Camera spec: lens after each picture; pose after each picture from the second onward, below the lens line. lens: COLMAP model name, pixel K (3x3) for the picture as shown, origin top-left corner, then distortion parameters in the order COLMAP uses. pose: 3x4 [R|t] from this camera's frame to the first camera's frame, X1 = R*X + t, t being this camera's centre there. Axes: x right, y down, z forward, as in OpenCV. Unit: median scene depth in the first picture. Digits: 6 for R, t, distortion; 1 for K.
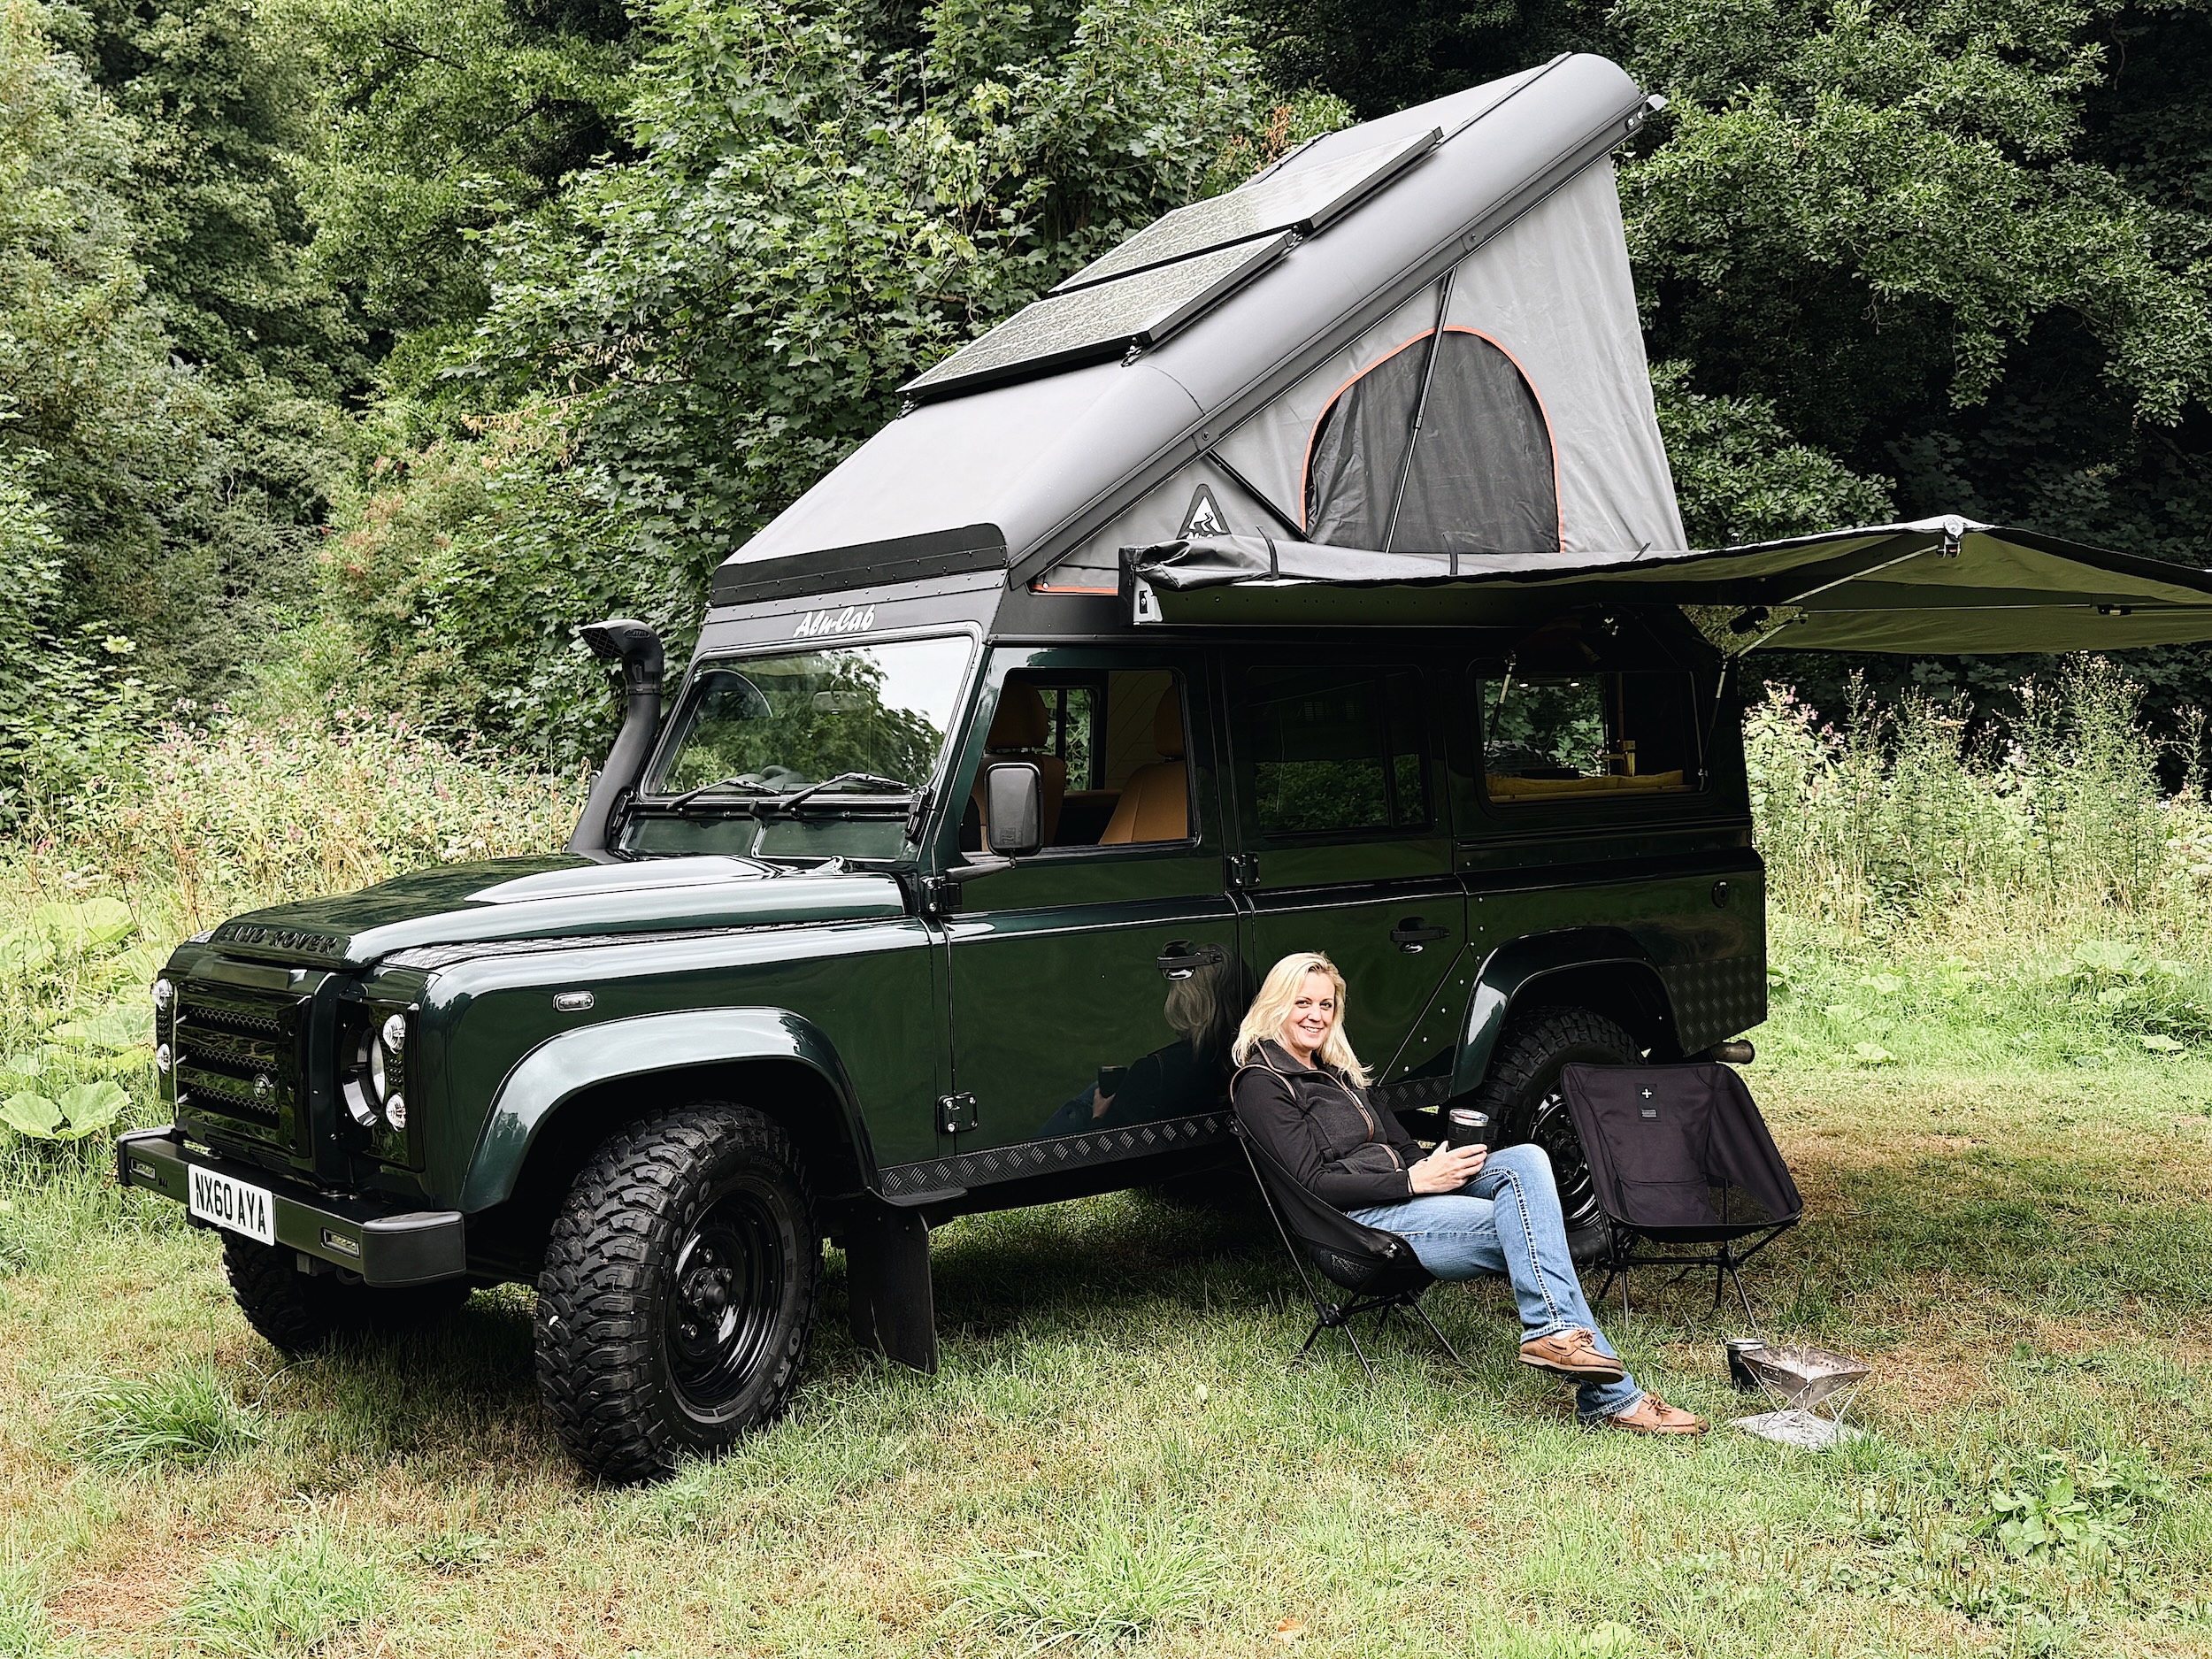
lens RADIAL K [[2398.2, 0, 1098.3], [0, 2398.2, 881.1], [0, 0, 1]] dist [0.193825, -0.411581]
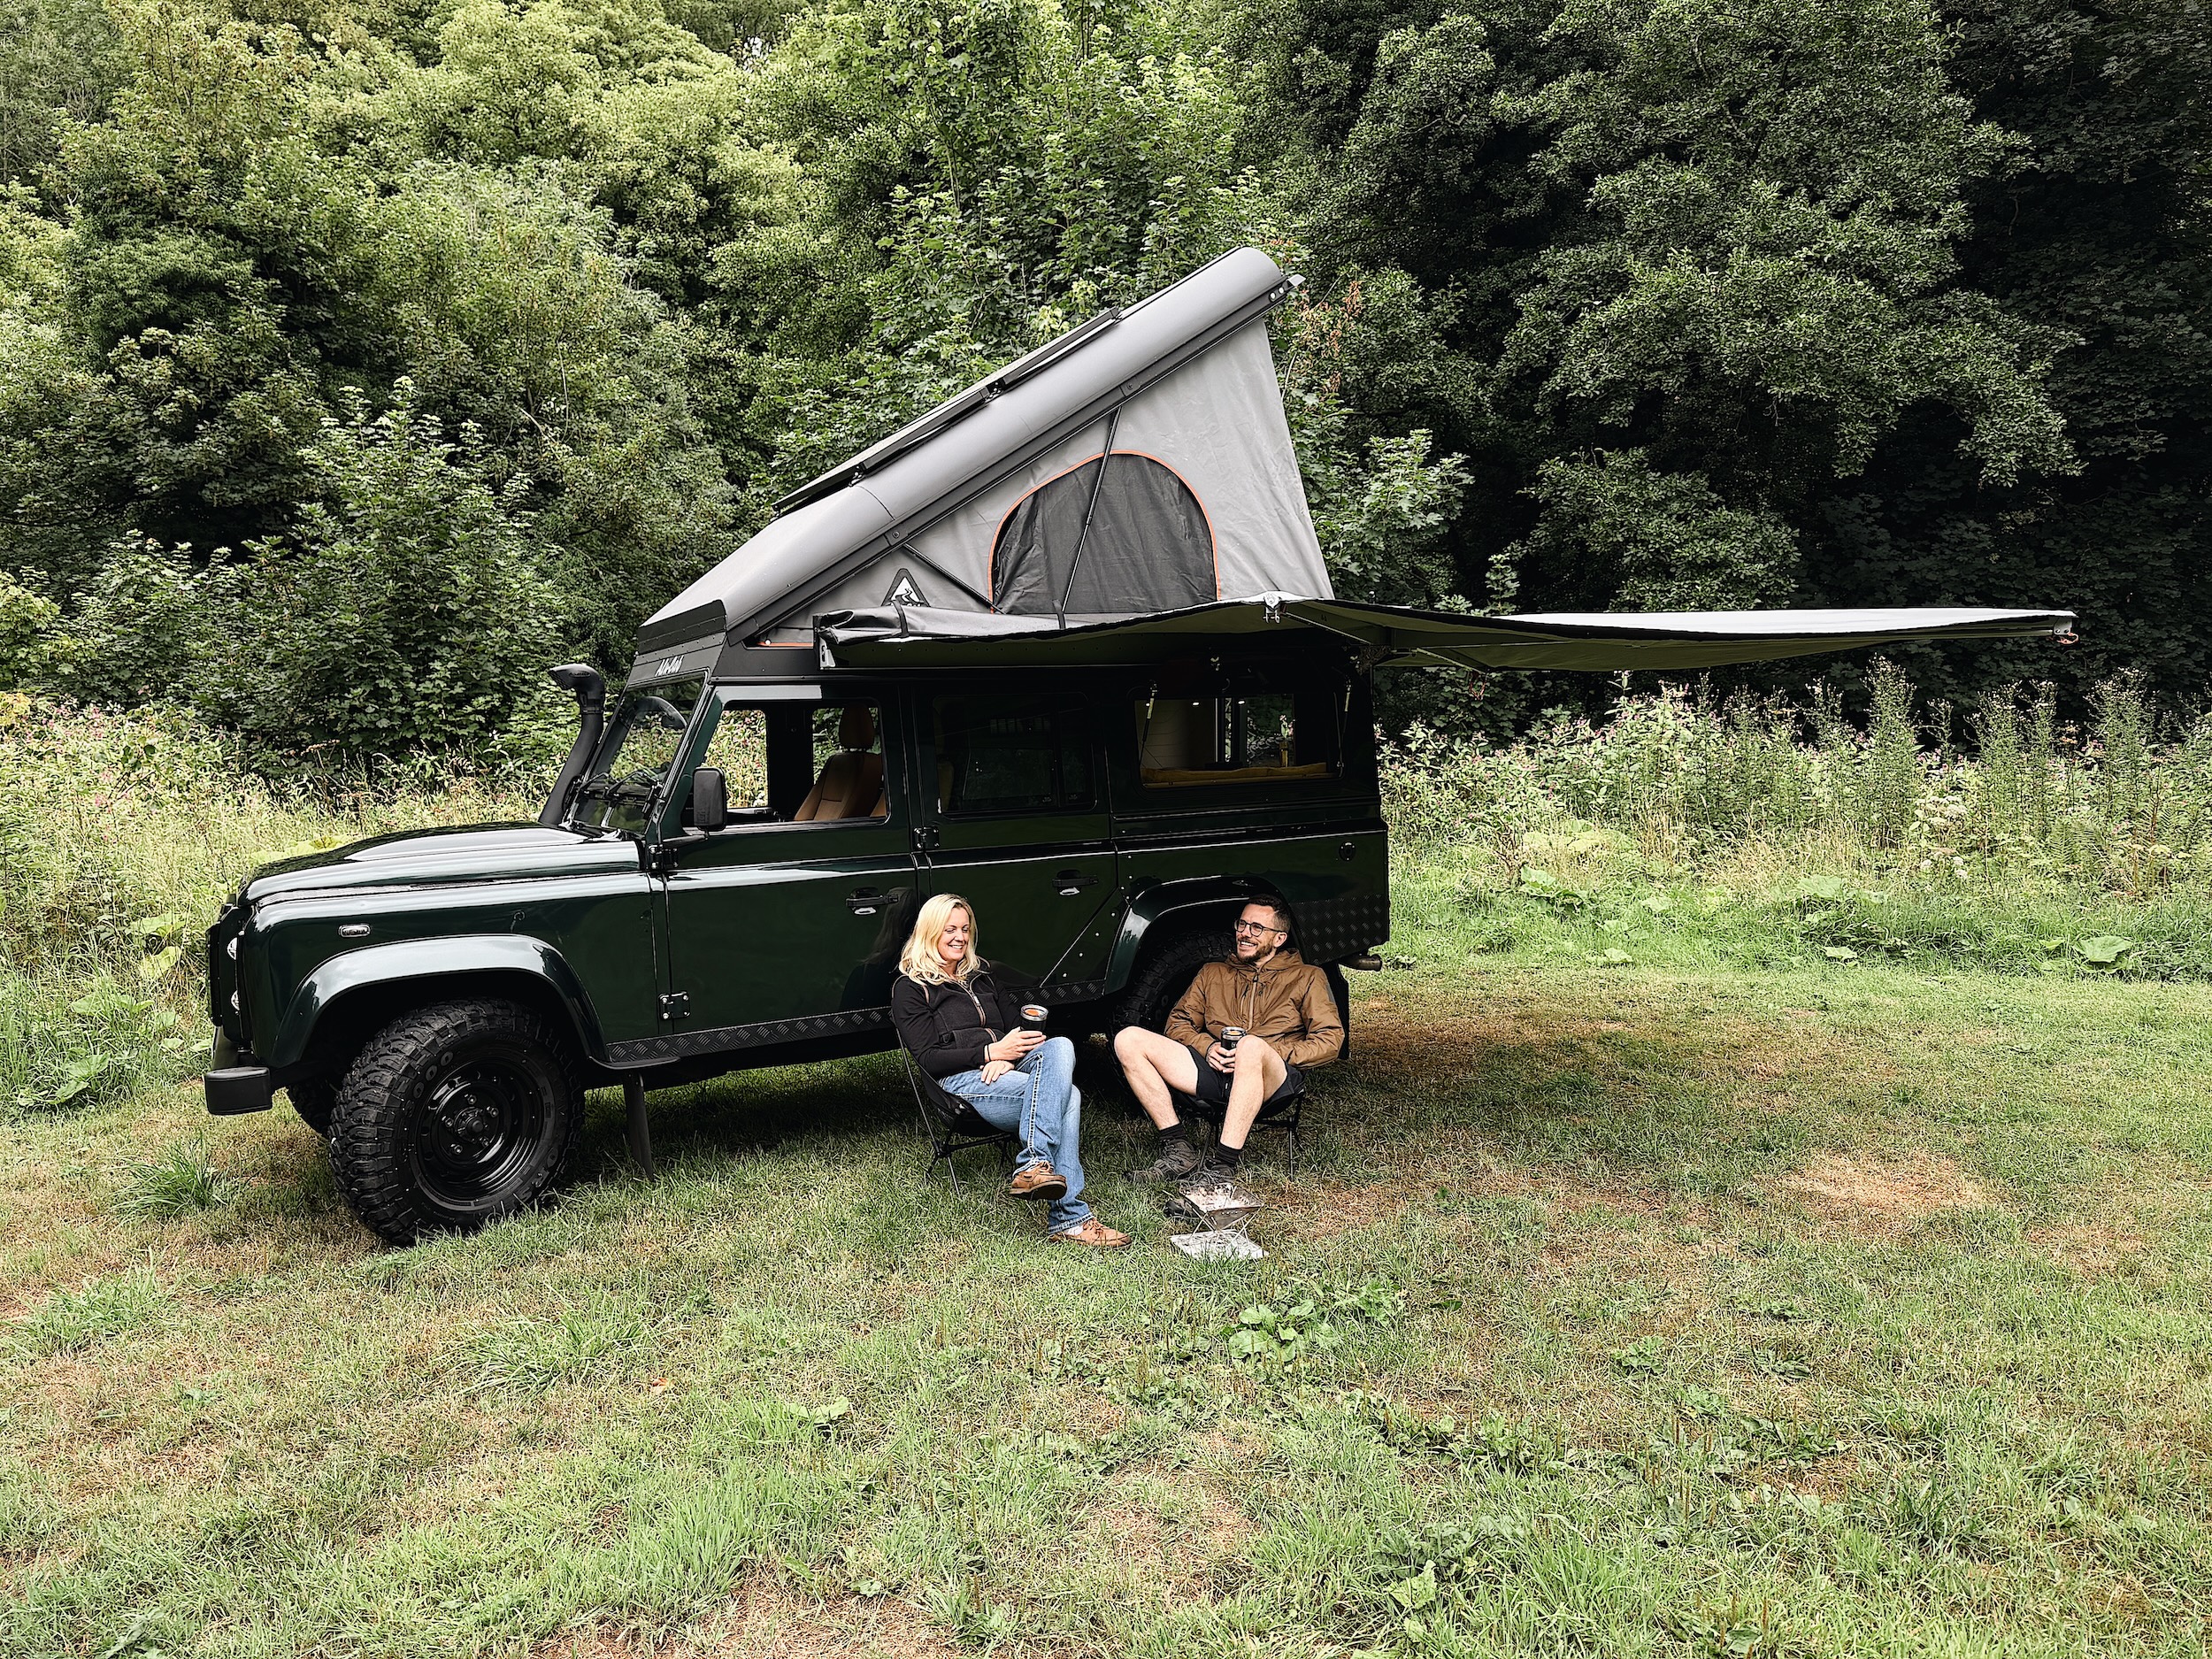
lens RADIAL K [[1584.6, 0, 1118.0], [0, 1584.6, 864.6], [0, 0, 1]] dist [0.082365, -0.113493]
pose [[0.982318, 0.012737, -0.186788, 0.235501], [-0.005528, 0.999221, 0.039063, -0.017827], [0.187140, -0.037340, 0.981623, 0.059361]]
